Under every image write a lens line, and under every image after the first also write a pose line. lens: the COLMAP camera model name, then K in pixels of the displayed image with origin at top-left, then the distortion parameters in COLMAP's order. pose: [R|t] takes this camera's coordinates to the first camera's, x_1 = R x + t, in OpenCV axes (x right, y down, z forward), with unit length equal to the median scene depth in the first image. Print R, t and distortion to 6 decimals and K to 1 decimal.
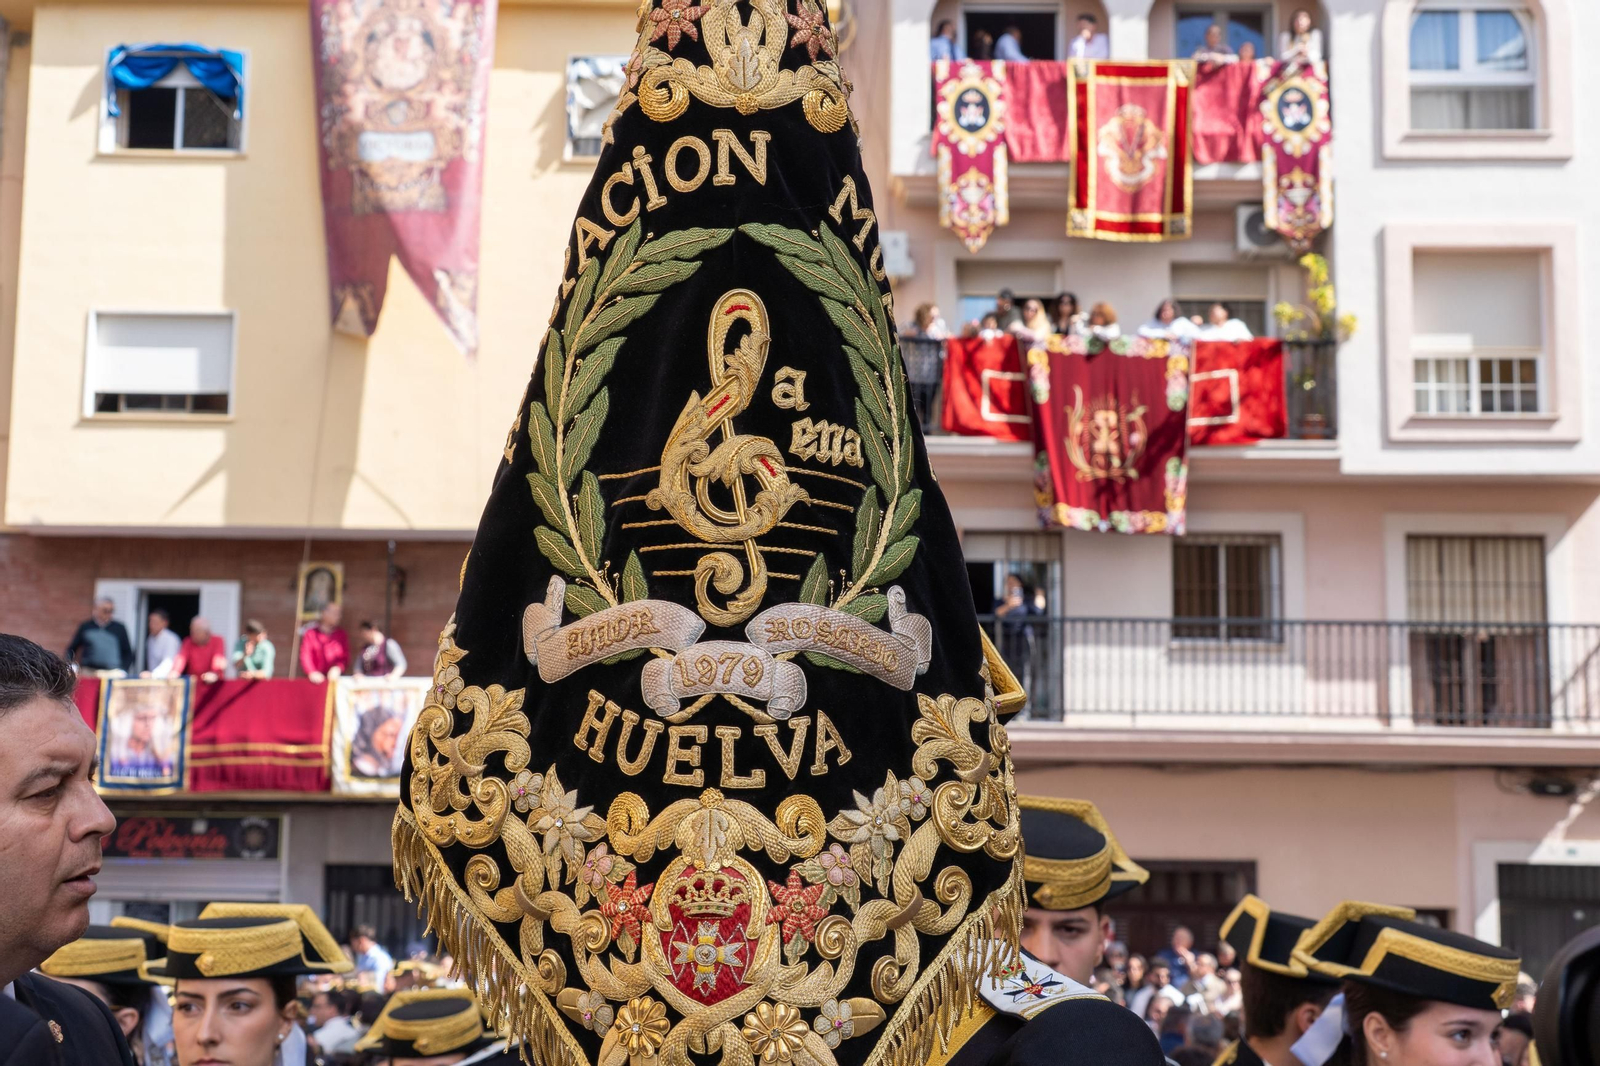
lens RADIAL K [[2378.1, 0, 800.0], [0, 2378.1, 533.0], [0, 0, 1]] dist [-0.001655, 0.013164]
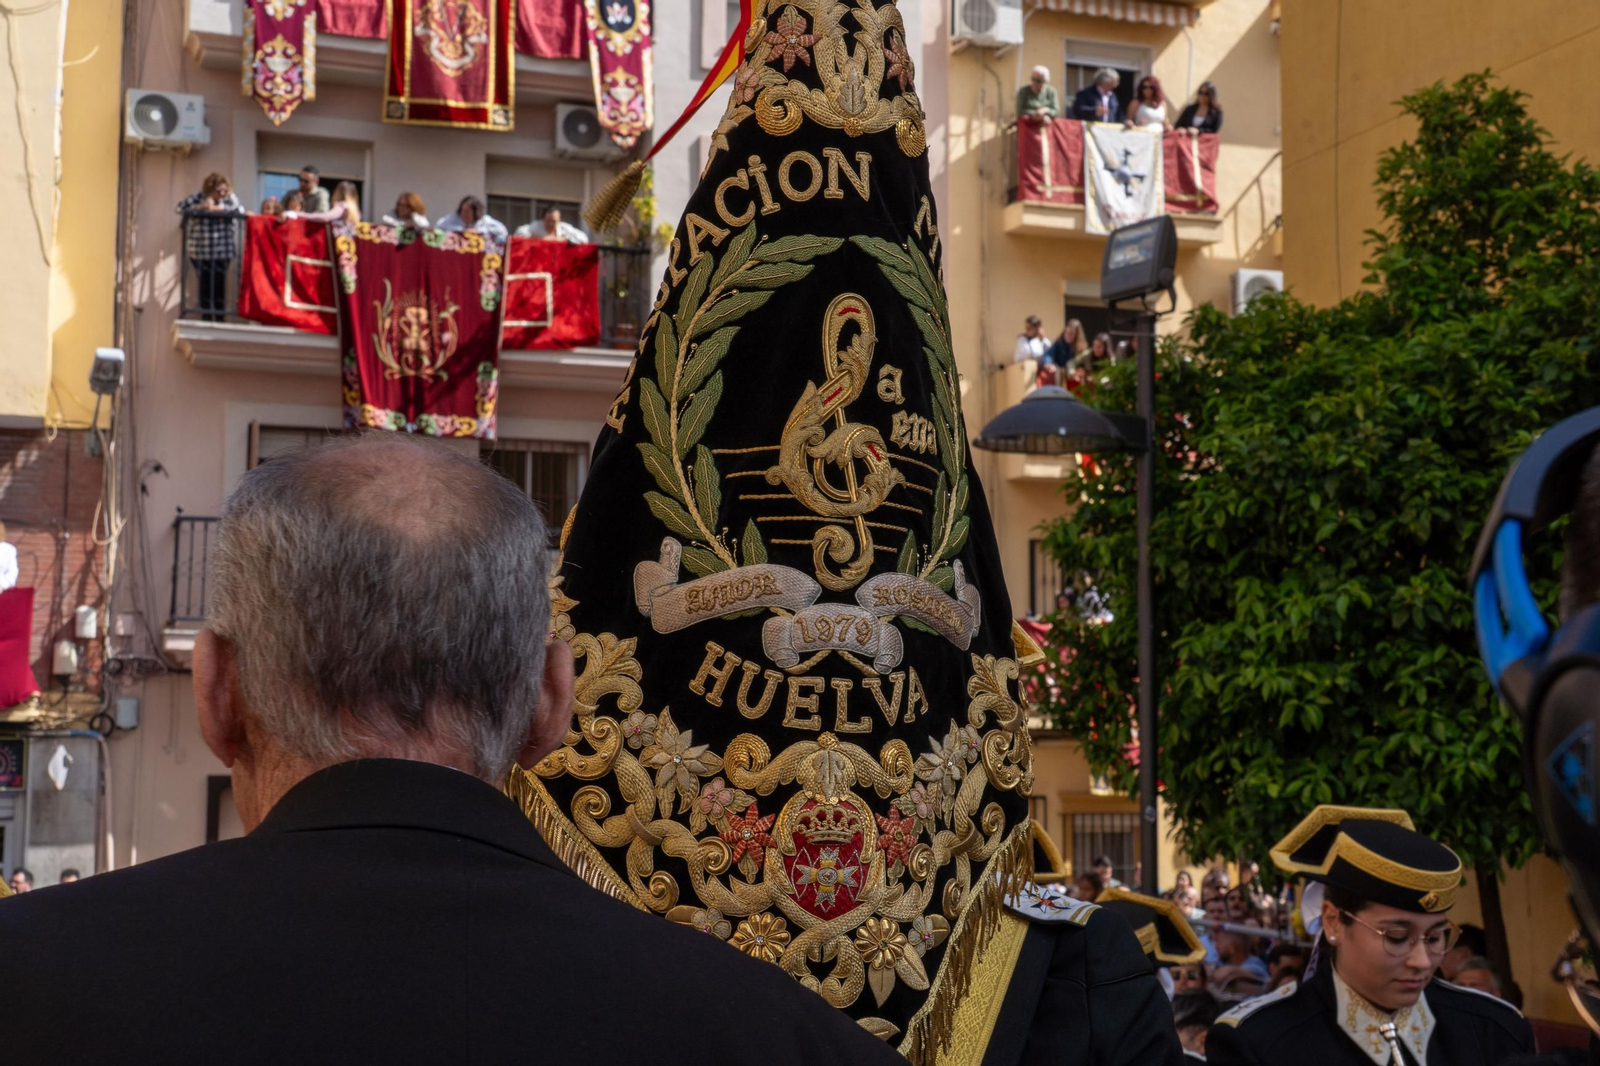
lens RADIAL K [[2508.4, 0, 800.0], [0, 2508.4, 533.0], [0, 0, 1]] dist [-0.000083, -0.028555]
pose [[0.959356, 0.044323, 0.278695, -0.376371], [-0.054884, 0.998036, 0.030203, -0.023256], [-0.276809, -0.044271, 0.959905, -0.146174]]
